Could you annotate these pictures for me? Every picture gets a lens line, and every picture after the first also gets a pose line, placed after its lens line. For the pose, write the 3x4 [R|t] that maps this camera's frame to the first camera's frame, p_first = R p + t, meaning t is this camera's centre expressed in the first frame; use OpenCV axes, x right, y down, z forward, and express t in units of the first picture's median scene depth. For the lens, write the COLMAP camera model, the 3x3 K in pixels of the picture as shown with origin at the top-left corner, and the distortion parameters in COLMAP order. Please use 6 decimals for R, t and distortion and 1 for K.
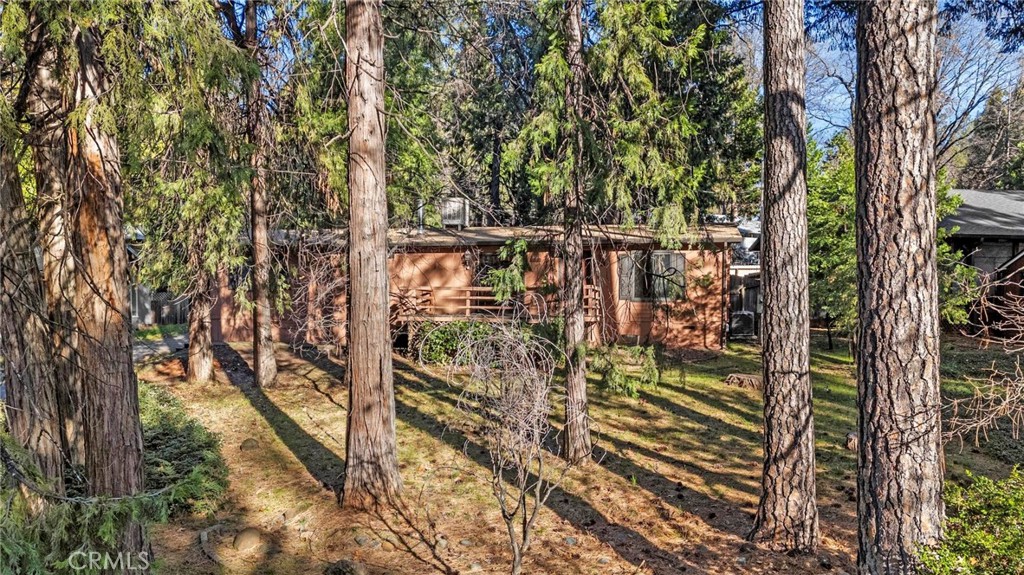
lens RADIAL K [[756.5, 0, 514.0], [0, 756.5, 293.5], [0, 0, 1]] dist [0.043115, -0.009456]
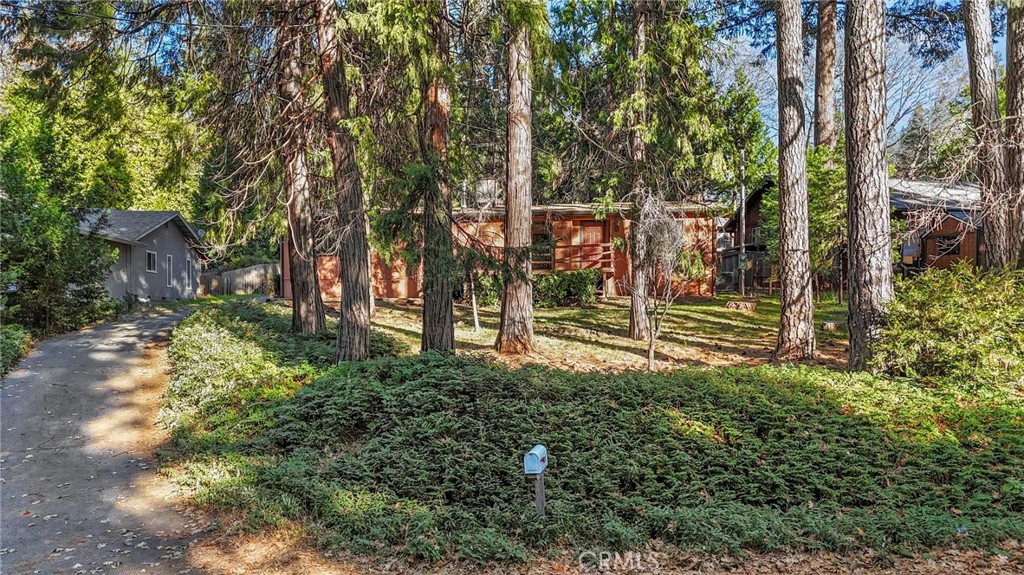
lens RADIAL K [[756.5, 0, 510.0], [0, 756.5, 282.1], [0, 0, 1]] dist [0.043115, -0.009456]
pose [[0.997886, -0.002875, 0.064930, -0.353302], [0.005004, 0.999454, -0.032663, 0.220222], [-0.064800, 0.032919, 0.997355, -0.574531]]
